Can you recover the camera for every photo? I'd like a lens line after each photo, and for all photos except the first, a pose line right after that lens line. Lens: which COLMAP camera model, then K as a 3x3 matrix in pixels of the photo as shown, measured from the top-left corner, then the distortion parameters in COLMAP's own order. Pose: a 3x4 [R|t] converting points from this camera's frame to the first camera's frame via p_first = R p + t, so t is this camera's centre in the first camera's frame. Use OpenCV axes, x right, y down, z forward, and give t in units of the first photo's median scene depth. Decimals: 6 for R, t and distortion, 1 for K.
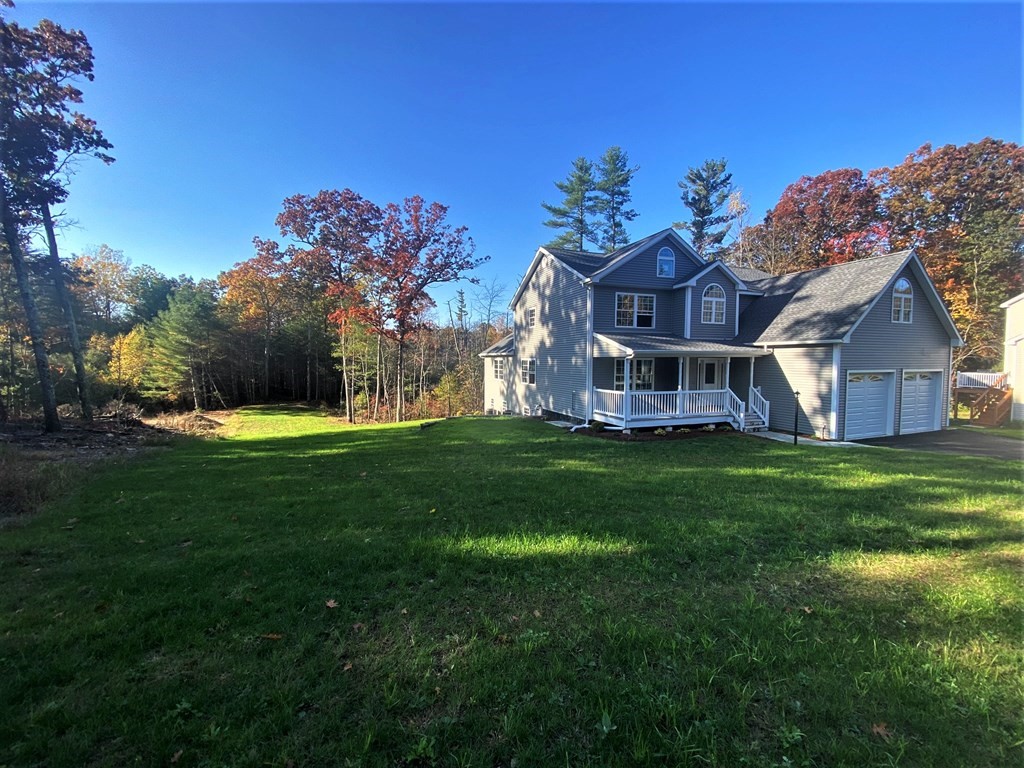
lens RADIAL K [[414.7, 0, 511.0], [0, 414.7, 376.1], [0, 0, 1]] dist [-0.002958, -0.007689]
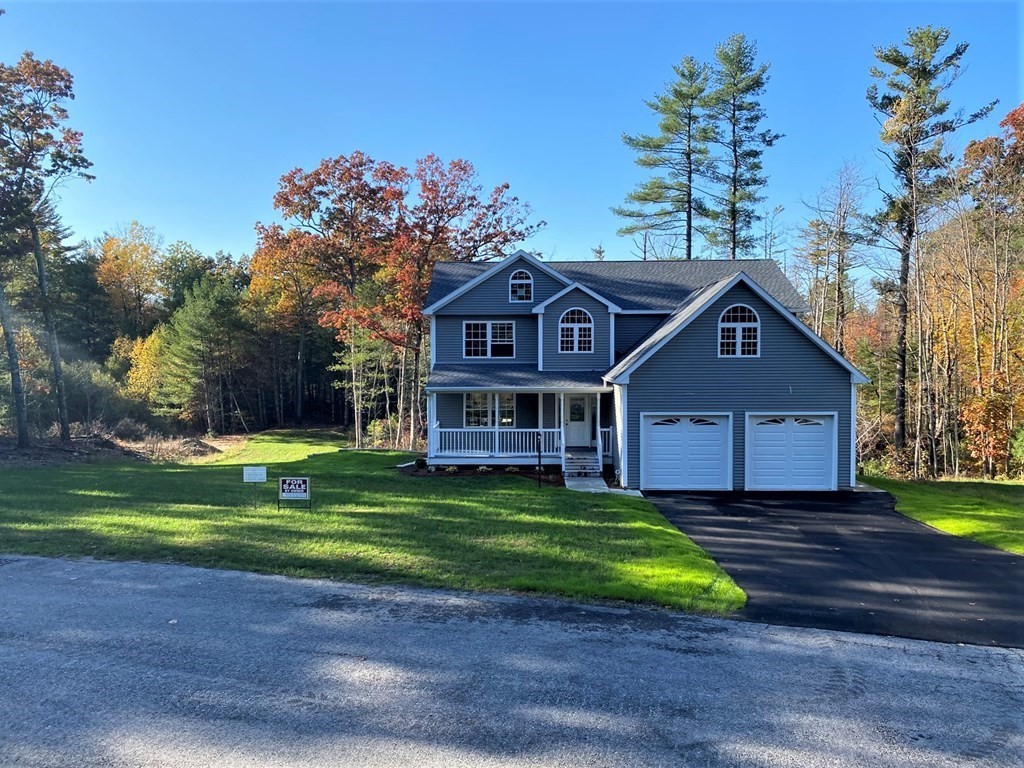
lens RADIAL K [[775.5, 0, 515.4], [0, 775.5, 383.9], [0, 0, 1]] dist [0.011030, -0.009880]
pose [[0.933983, 0.009269, -0.357197, 0.429163], [-0.008948, 0.999957, 0.002551, -0.028799], [0.357205, 0.000814, 0.934026, -0.256453]]
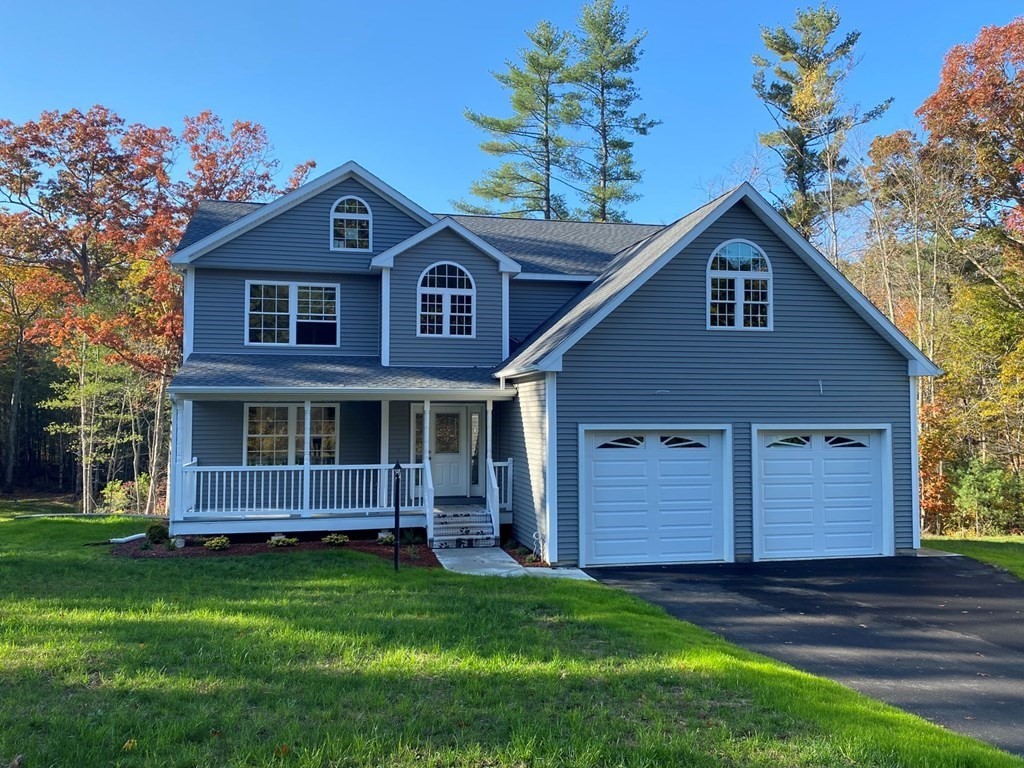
lens RADIAL K [[840.2, 0, 515.2], [0, 840.2, 378.5], [0, 0, 1]] dist [0.034773, -0.042888]
pose [[0.991935, -0.008190, -0.126485, 0.318499], [-0.002452, 0.996484, -0.083752, 0.005878], [0.126726, 0.083387, 0.988427, -0.009531]]
